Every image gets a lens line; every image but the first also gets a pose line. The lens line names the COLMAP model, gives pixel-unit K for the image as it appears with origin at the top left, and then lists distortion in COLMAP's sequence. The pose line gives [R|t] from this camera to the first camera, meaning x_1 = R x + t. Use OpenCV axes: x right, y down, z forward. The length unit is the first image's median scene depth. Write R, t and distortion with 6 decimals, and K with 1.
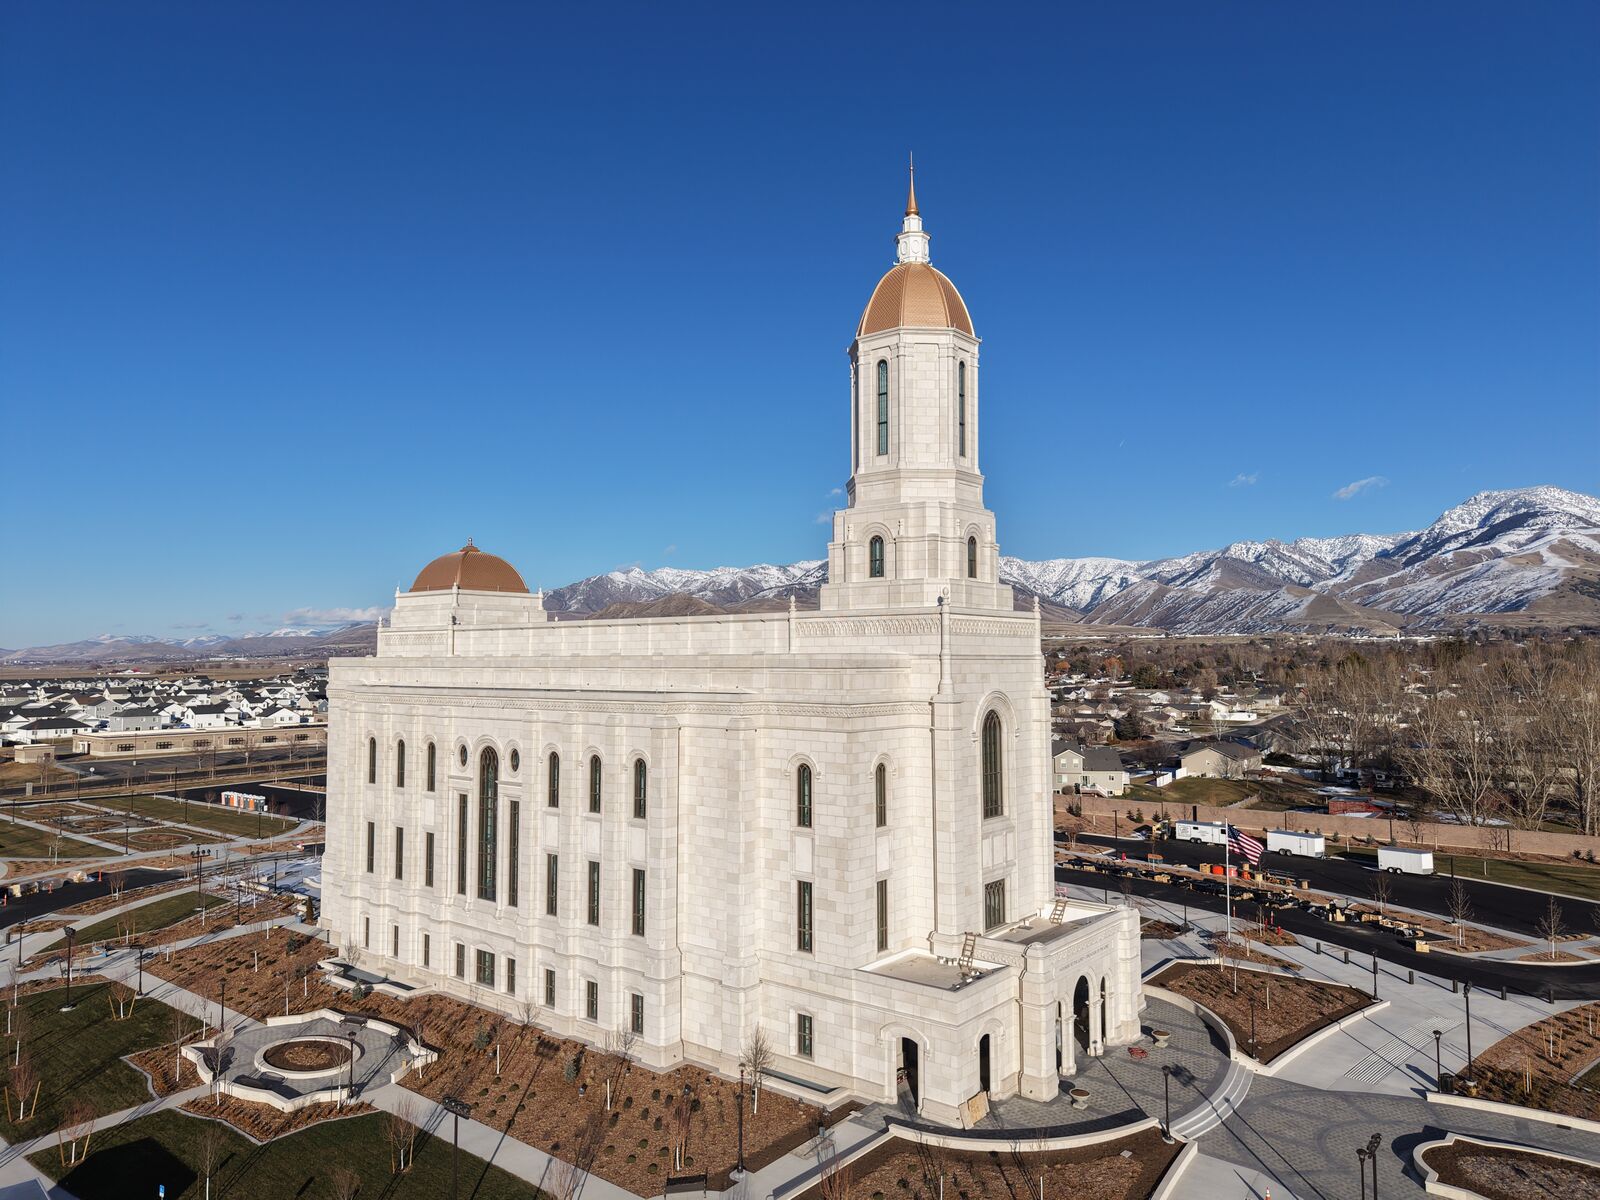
lens RADIAL K [[1085.3, 0, 800.0], [0, 1085.3, 600.0], [0, 0, 1]] dist [0.039127, -0.000271]
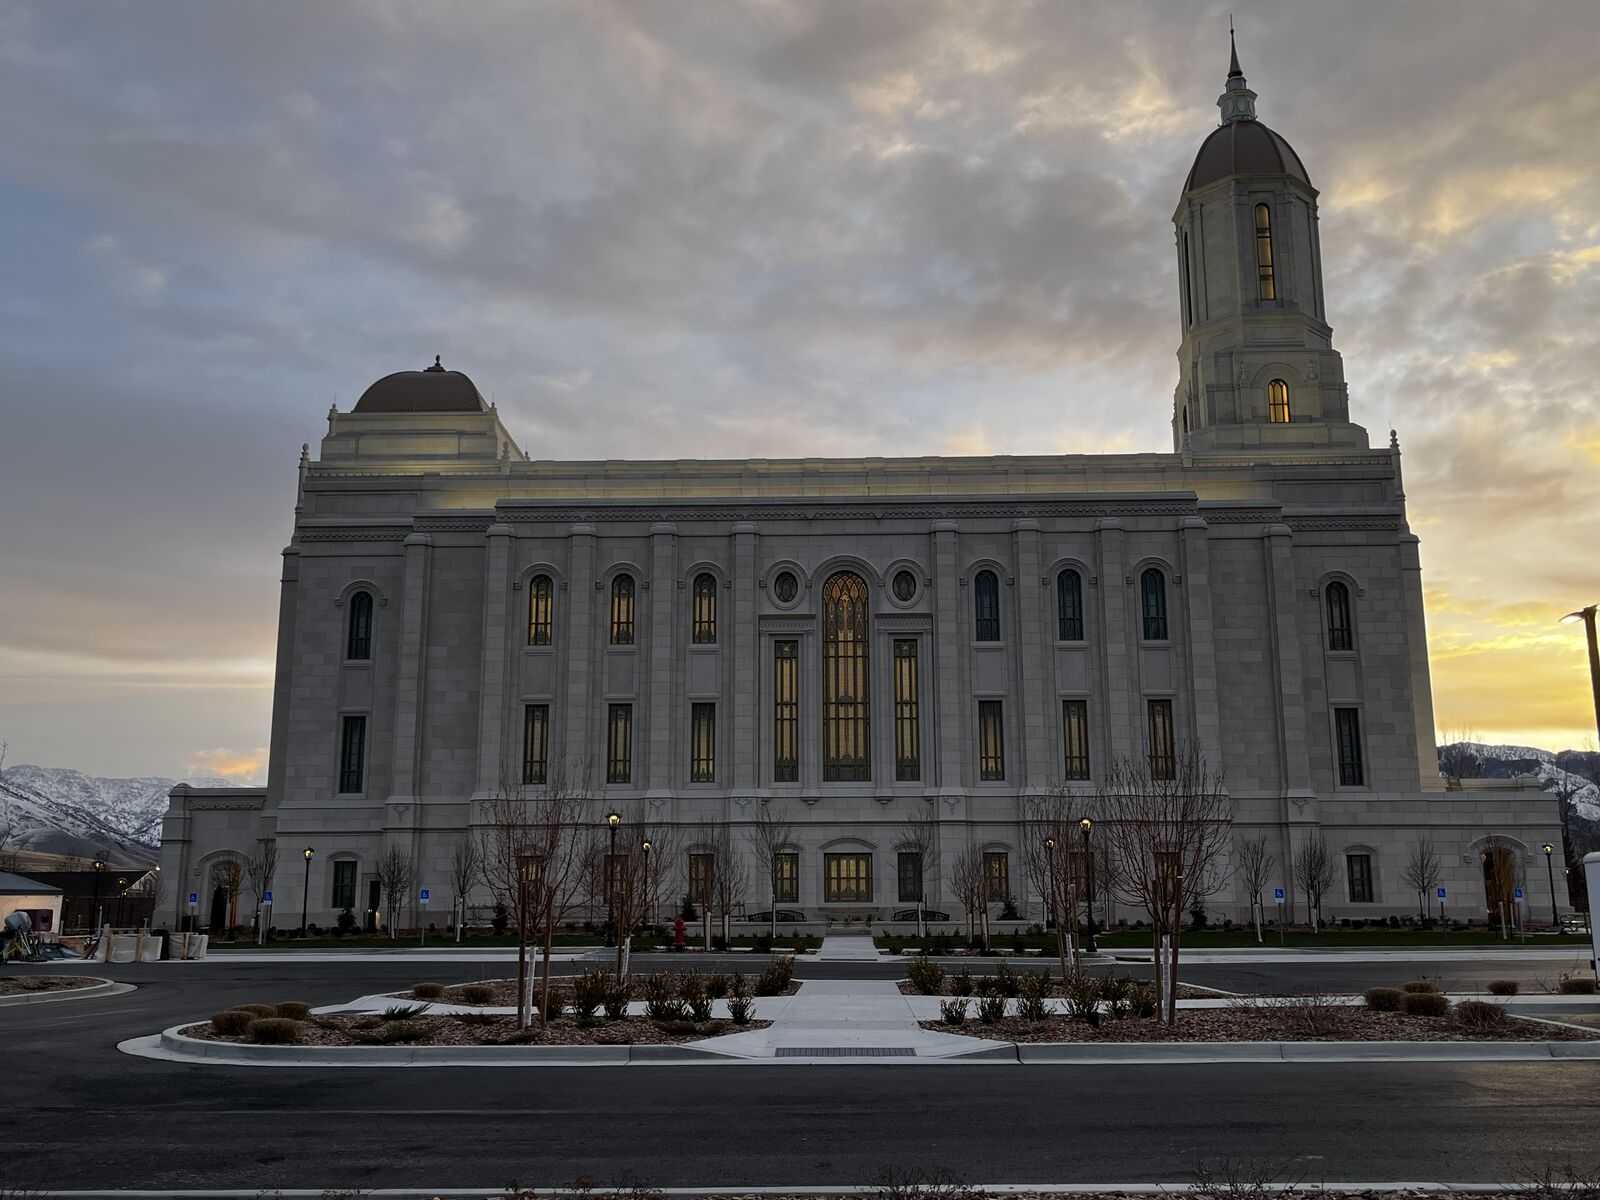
lens RADIAL K [[1559.5, 0, 800.0], [0, 1559.5, 600.0], [0, 0, 1]] dist [0.110597, -0.268763]
pose [[0.786558, 0.132520, 0.603130, -0.922638], [-0.029452, 0.983641, -0.177717, 0.336760], [-0.616814, 0.122022, 0.777593, 0.220639]]
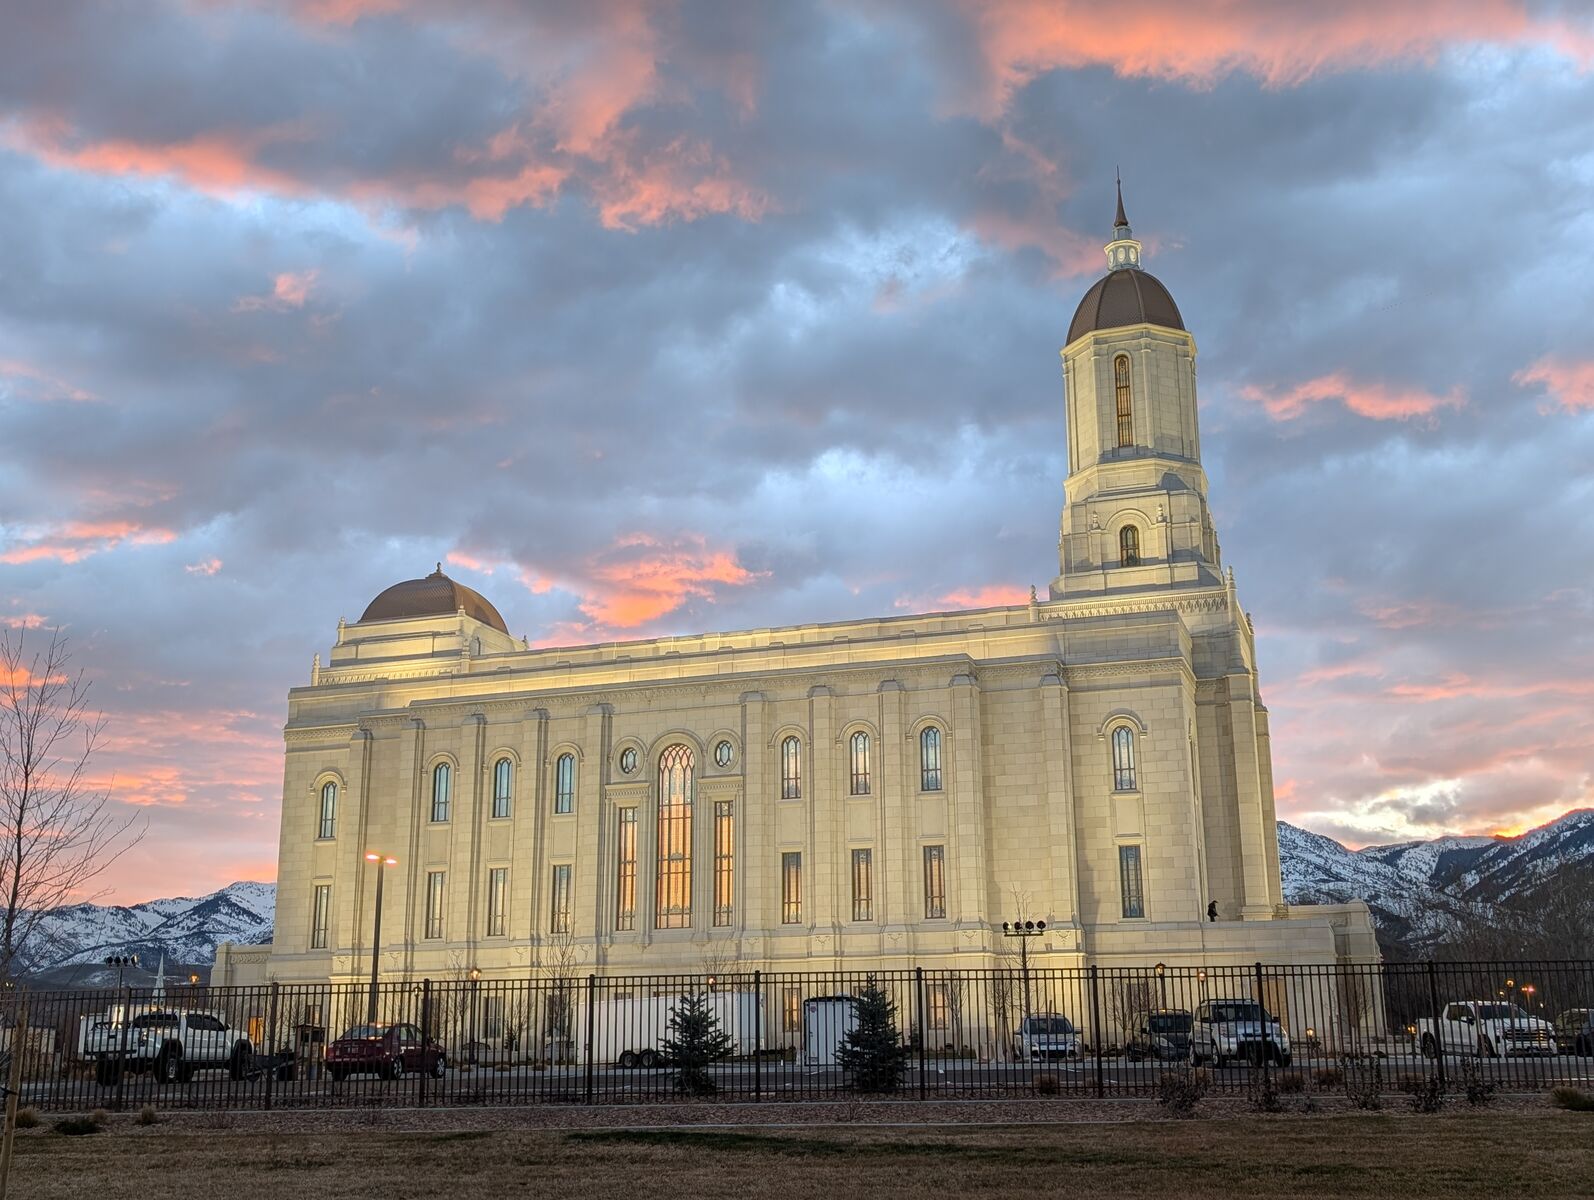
lens RADIAL K [[1809.6, 0, 797.0], [0, 1809.6, 600.0], [0, 0, 1]] dist [0.228695, -0.939332]
pose [[0.937672, 0.087417, 0.336347, -0.671922], [-0.014453, 0.976818, -0.213585, 0.322261], [-0.347221, 0.195411, 0.917198, -0.325655]]
